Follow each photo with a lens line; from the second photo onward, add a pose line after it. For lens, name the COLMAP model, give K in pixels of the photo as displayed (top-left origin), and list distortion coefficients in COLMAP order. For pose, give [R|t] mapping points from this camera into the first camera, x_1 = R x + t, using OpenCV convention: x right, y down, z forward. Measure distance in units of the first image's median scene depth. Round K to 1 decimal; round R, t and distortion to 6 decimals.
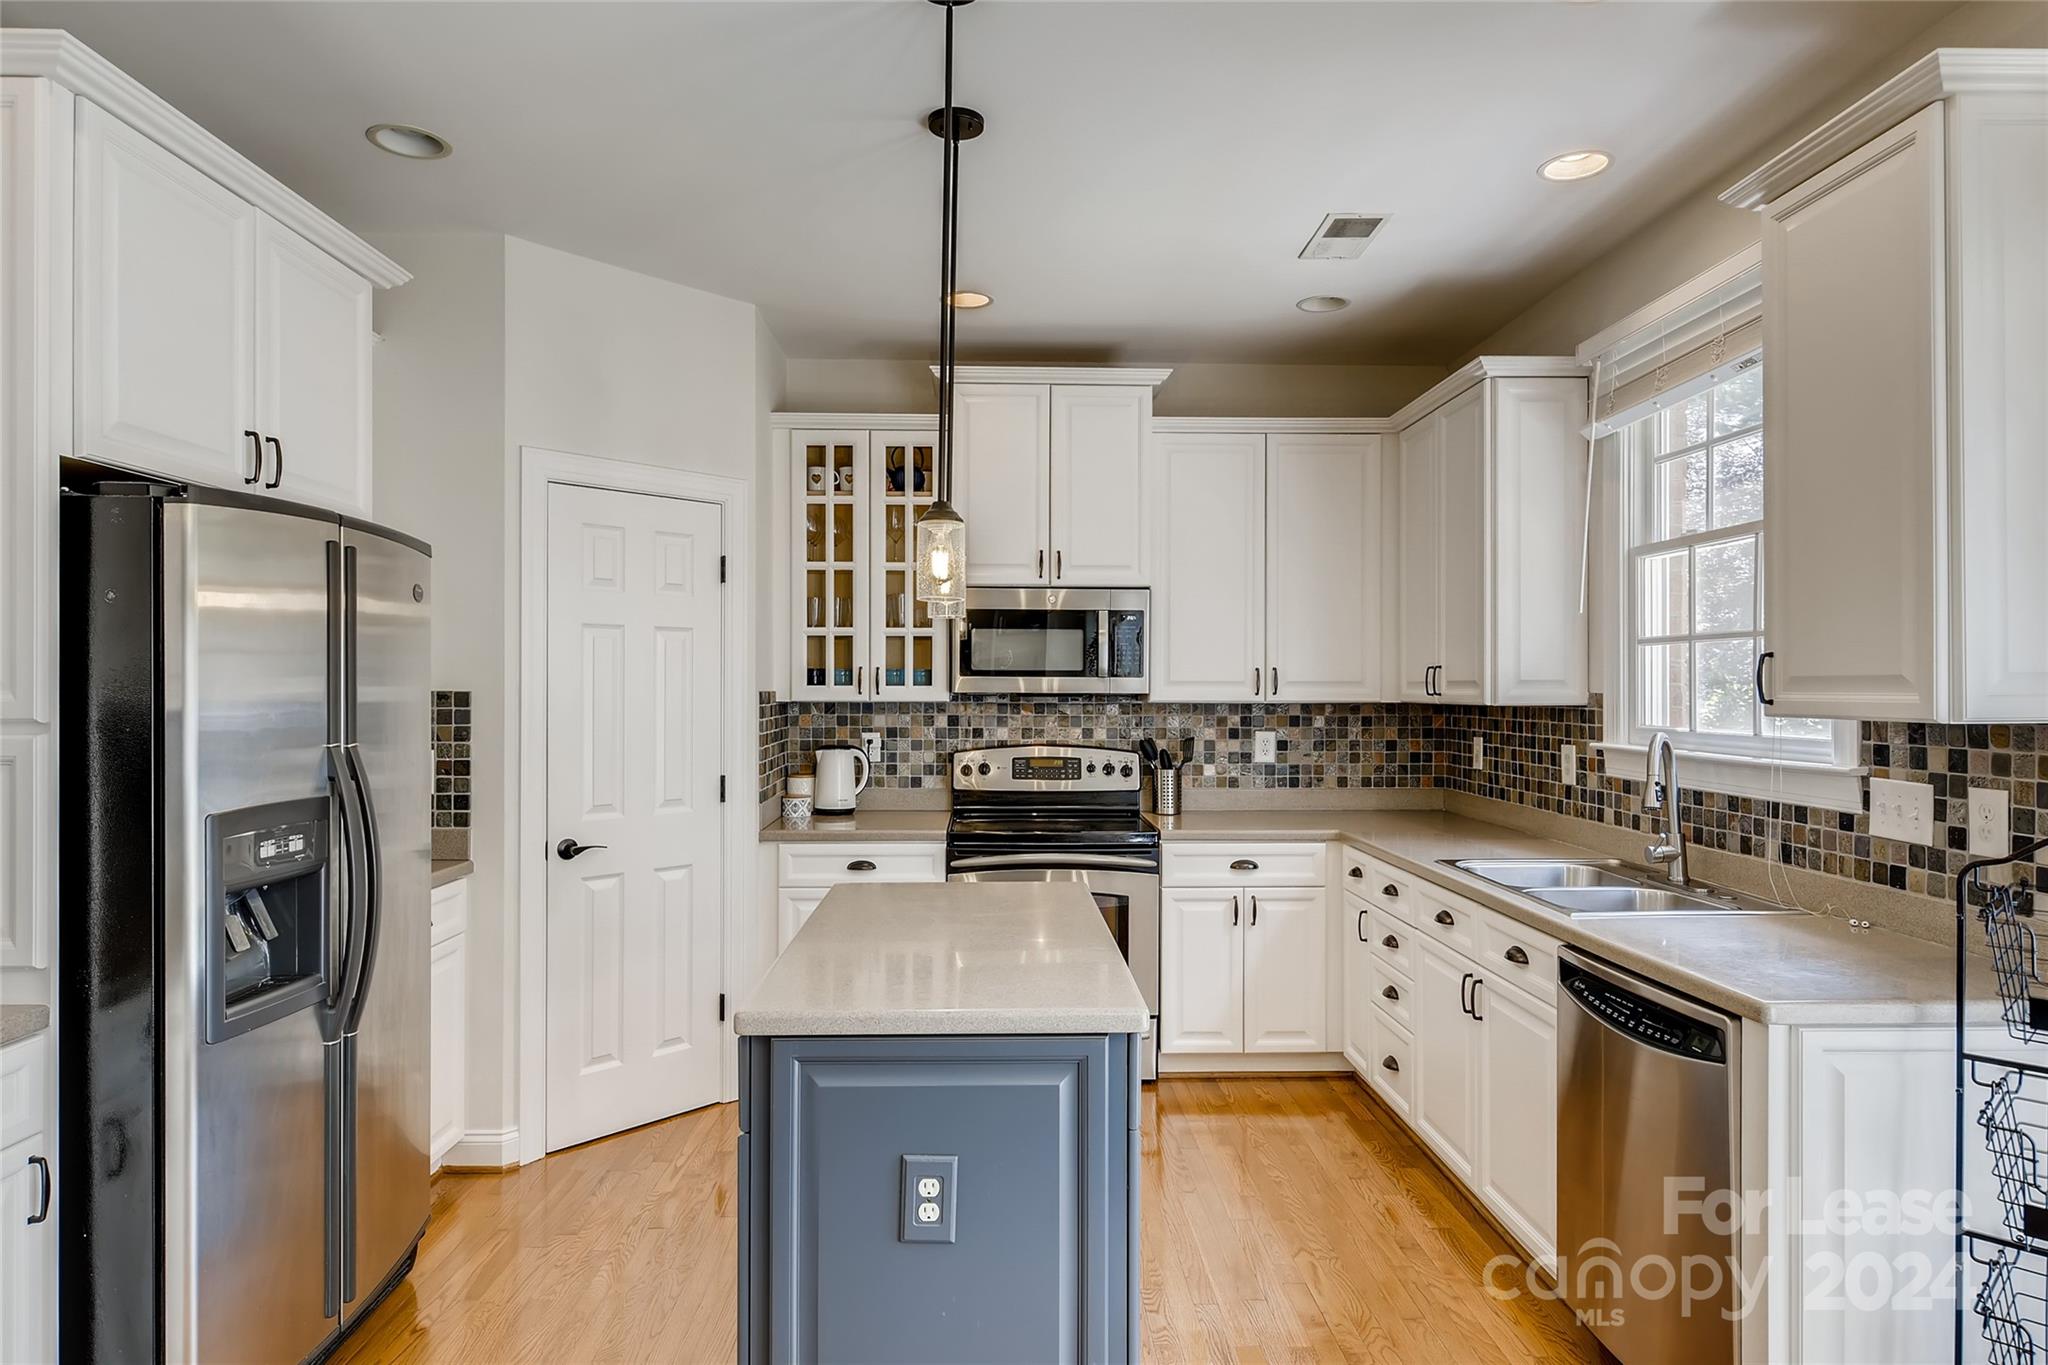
lens RADIAL K [[1211.6, 0, 1022.3], [0, 1211.6, 690.8], [0, 0, 1]] dist [0.012571, -0.003351]
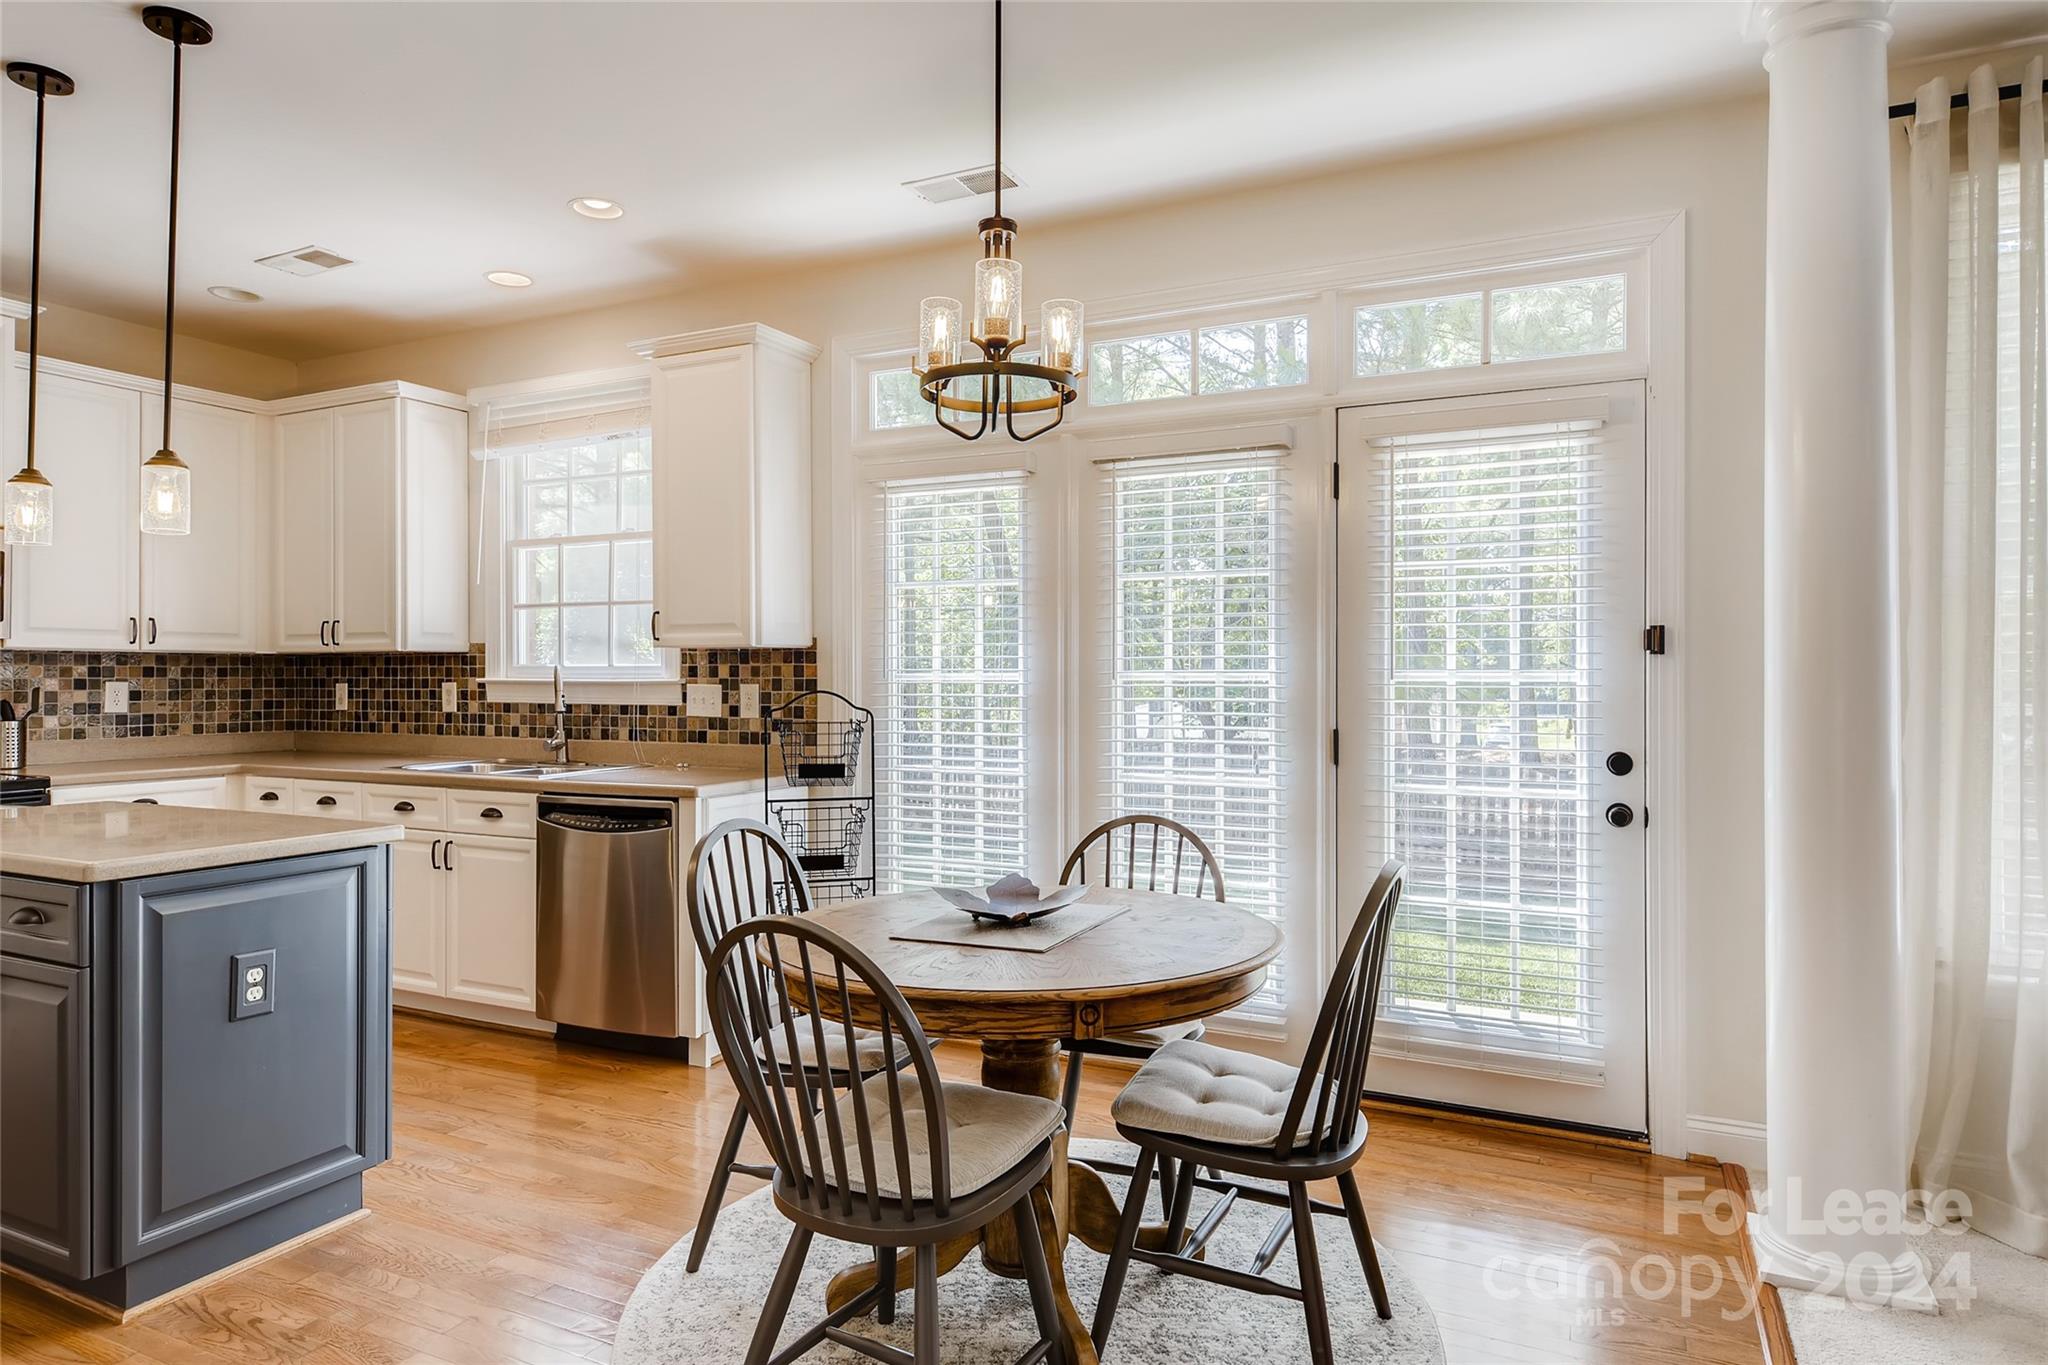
lens RADIAL K [[1194.4, 0, 1024.0], [0, 1194.4, 682.5], [0, 0, 1]] dist [0.014927, -0.001815]
pose [[0.470679, -0.004123, 0.882295, -0.356572], [0.004236, 0.999988, 0.002413, 0.037606], [-0.882295, 0.002602, 0.470690, -0.154580]]
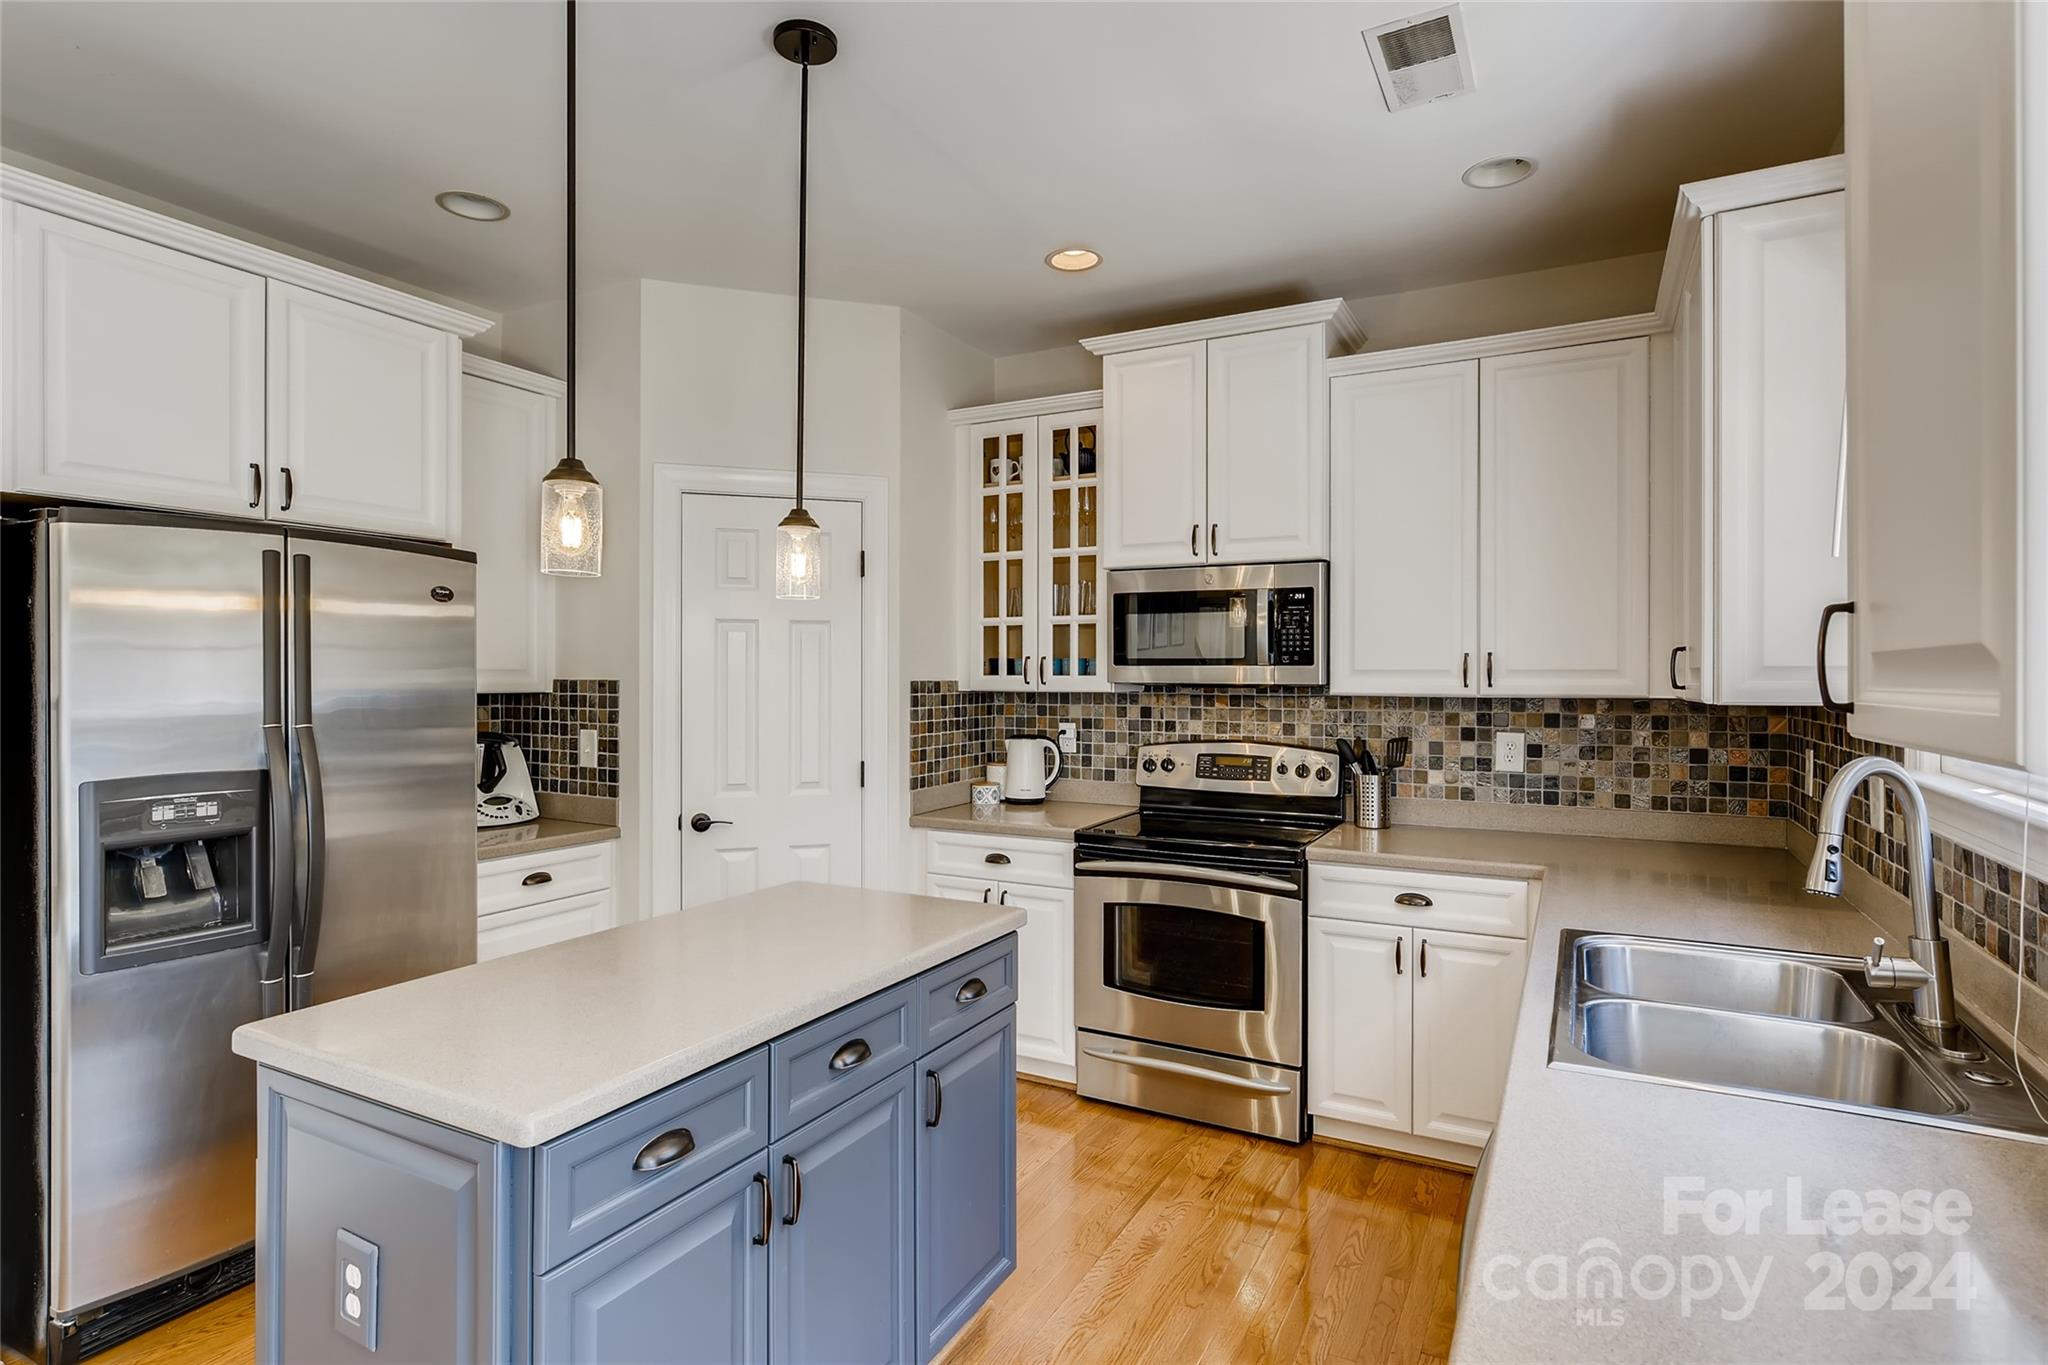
lens RADIAL K [[1046.0, 0, 1018.5], [0, 1046.0, 678.4], [0, 0, 1]] dist [-0.002068, 0.001208]
pose [[0.865669, 0.001272, -0.500615, 0.285939], [-0.002725, 0.999994, -0.002171, 0.000091], [0.500609, 0.003244, 0.865667, 0.257491]]
